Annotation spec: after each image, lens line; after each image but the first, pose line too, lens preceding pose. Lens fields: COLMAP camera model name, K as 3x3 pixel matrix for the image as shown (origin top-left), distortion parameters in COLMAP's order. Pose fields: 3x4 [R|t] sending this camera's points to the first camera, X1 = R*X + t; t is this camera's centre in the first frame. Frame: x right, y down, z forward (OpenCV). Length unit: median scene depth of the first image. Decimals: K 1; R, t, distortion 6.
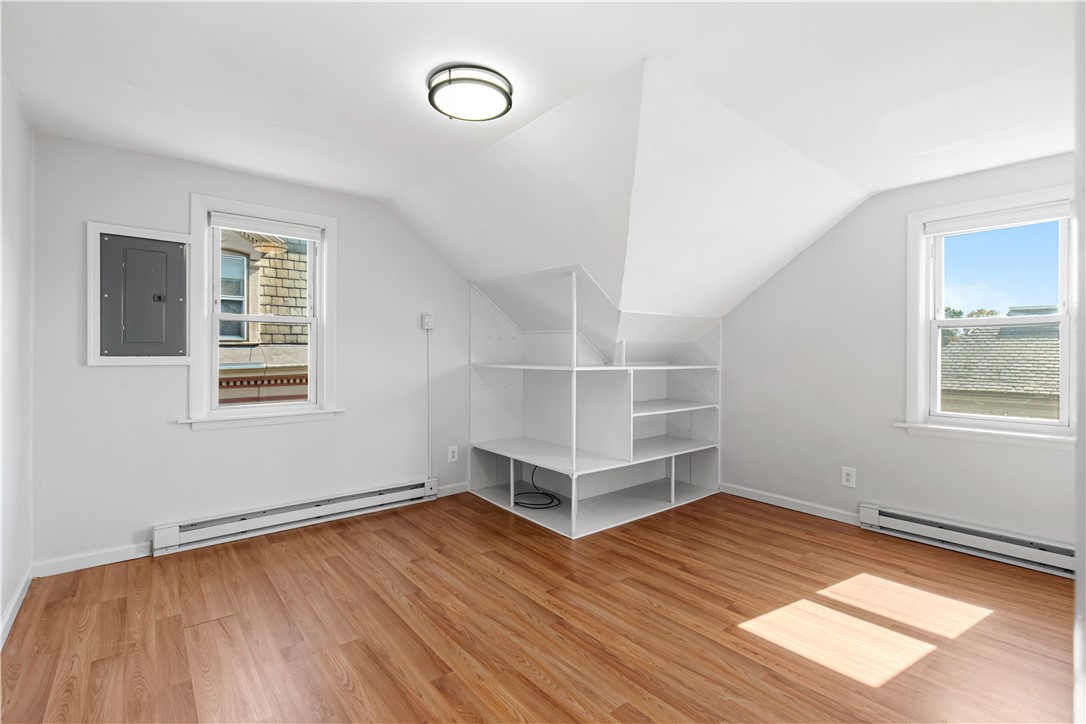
lens RADIAL K [[496.2, 0, 538.2], [0, 496.2, 351.7], [0, 0, 1]] dist [0.011646, 0.000824]
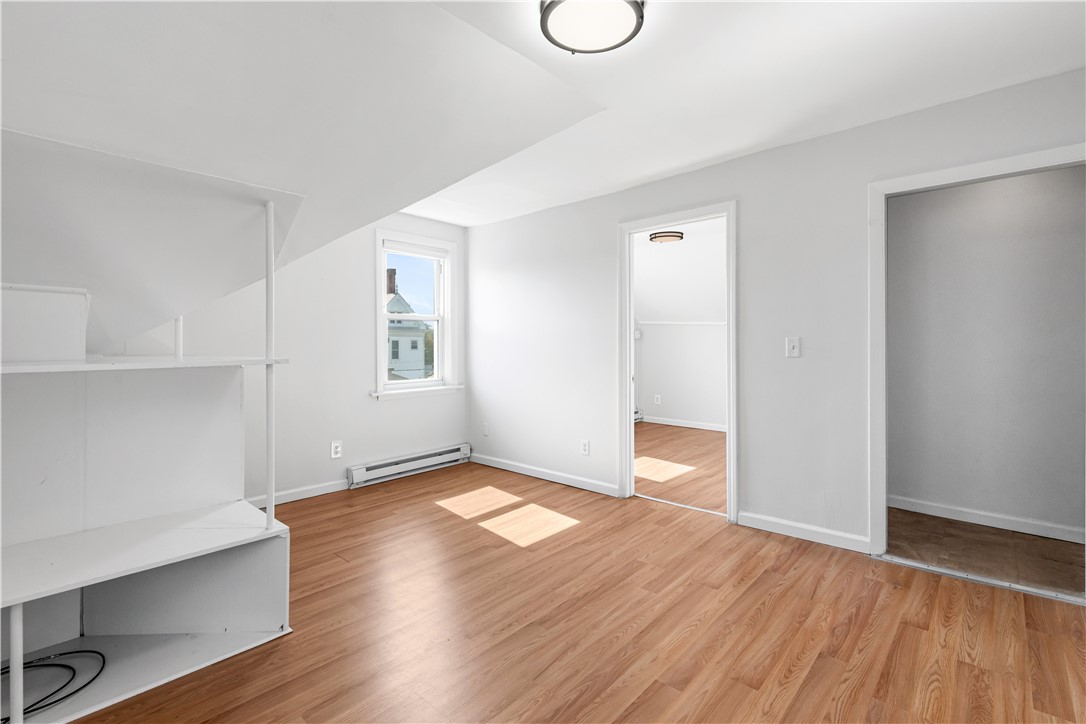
lens RADIAL K [[496.2, 0, 550.1], [0, 496.2, 342.7], [0, 0, 1]] dist [0.011646, 0.000824]
pose [[-0.152356, -0.005986, 0.988308, -0.844336], [-0.001271, 0.999982, 0.005861, 0.007022], [-0.988325, -0.000363, -0.152361, 1.070327]]
